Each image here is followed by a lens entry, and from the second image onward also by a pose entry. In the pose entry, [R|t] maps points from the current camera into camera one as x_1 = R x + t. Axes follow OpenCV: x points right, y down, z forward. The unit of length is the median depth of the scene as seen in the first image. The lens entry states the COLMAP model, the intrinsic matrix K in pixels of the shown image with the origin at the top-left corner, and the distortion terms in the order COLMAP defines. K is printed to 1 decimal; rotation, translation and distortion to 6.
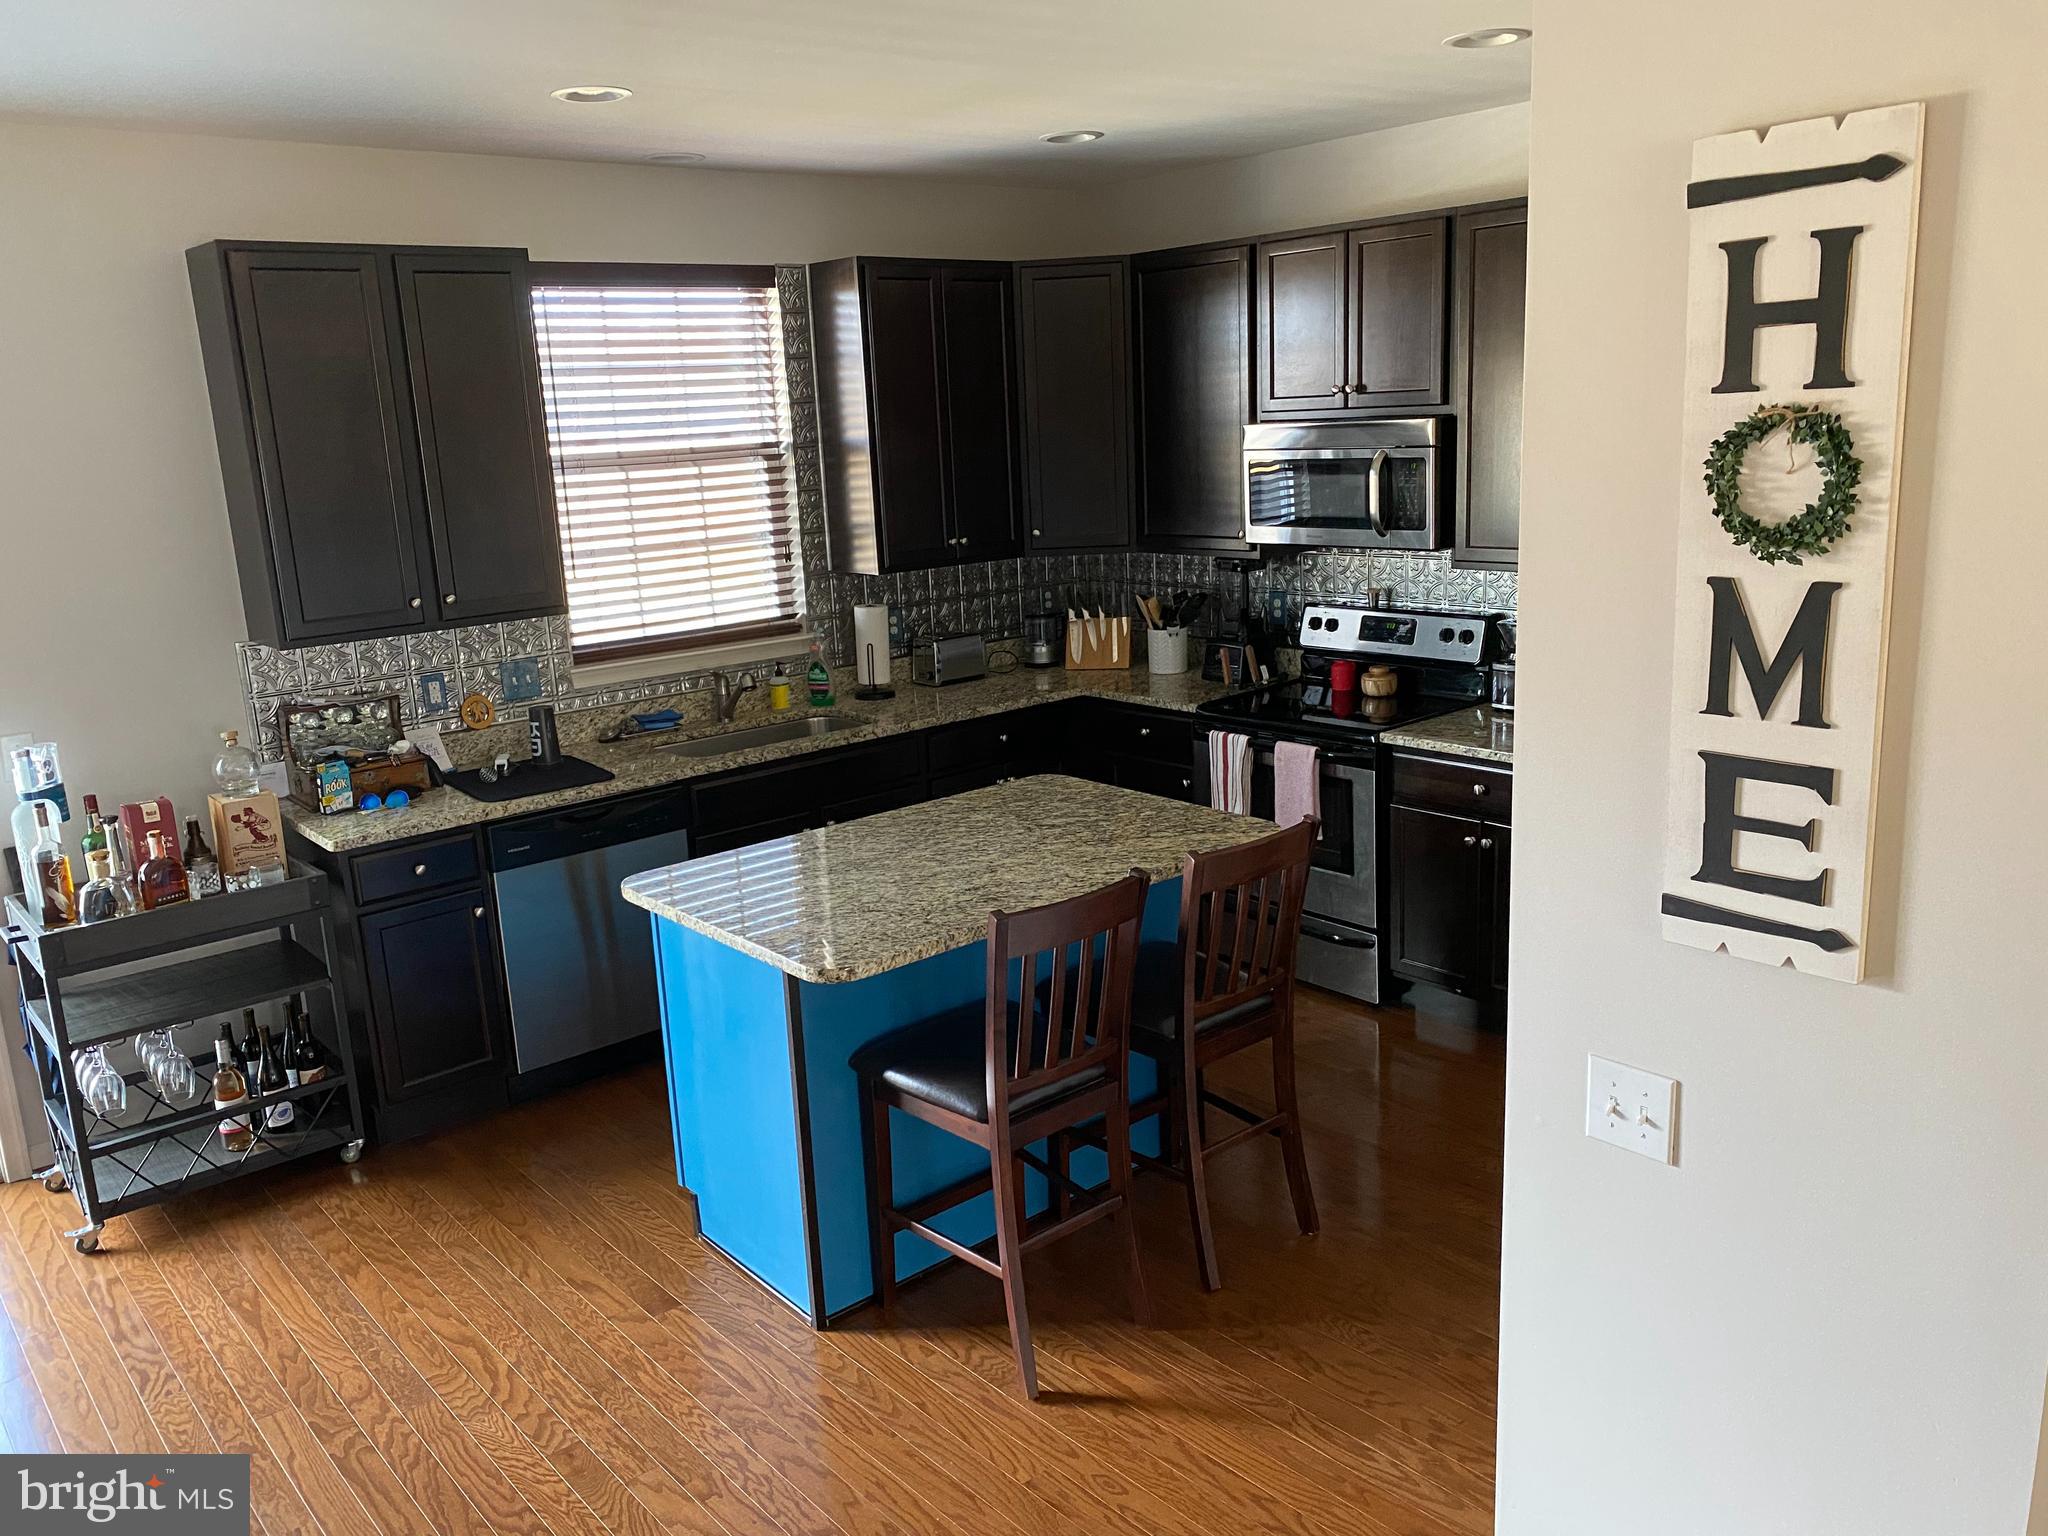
lens RADIAL K [[1526.5, 0, 1024.0], [0, 1526.5, 768.0], [0, 0, 1]] dist [0.093161, -0.156605]
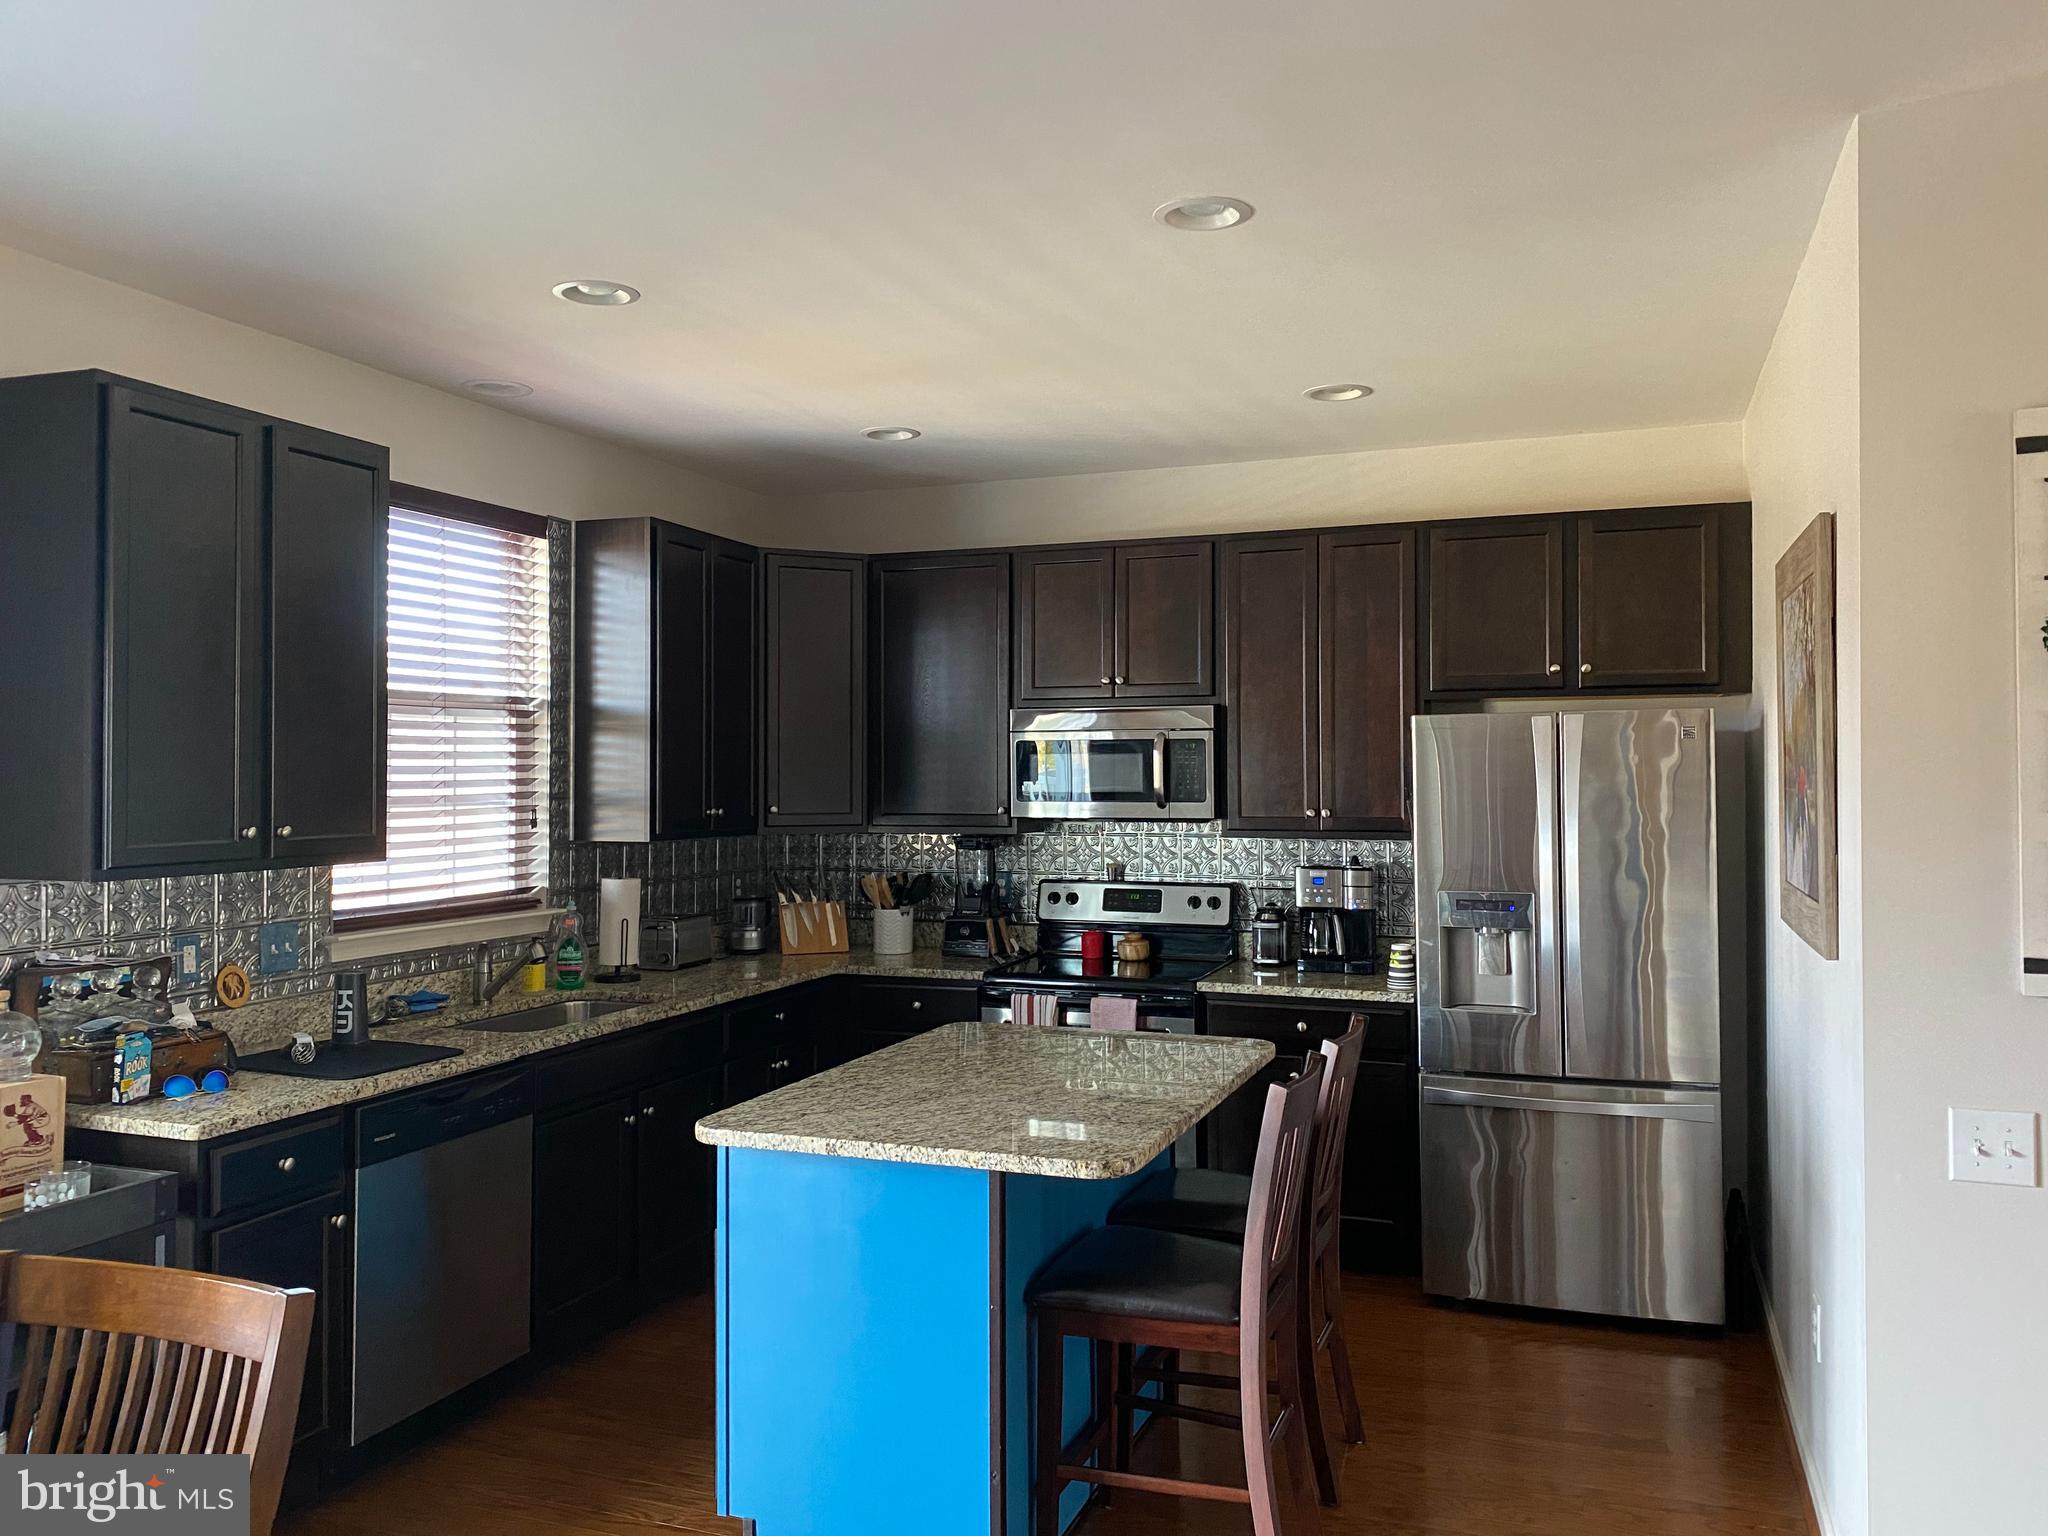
lens RADIAL K [[1526.5, 0, 1024.0], [0, 1526.5, 768.0], [0, 0, 1]] dist [0.093161, -0.156605]
pose [[0.879127, 0.046362, 0.474327, -0.339757], [0.071196, 0.971314, -0.226894, 0.057408], [-0.471240, 0.233239, 0.850607, 0.094080]]
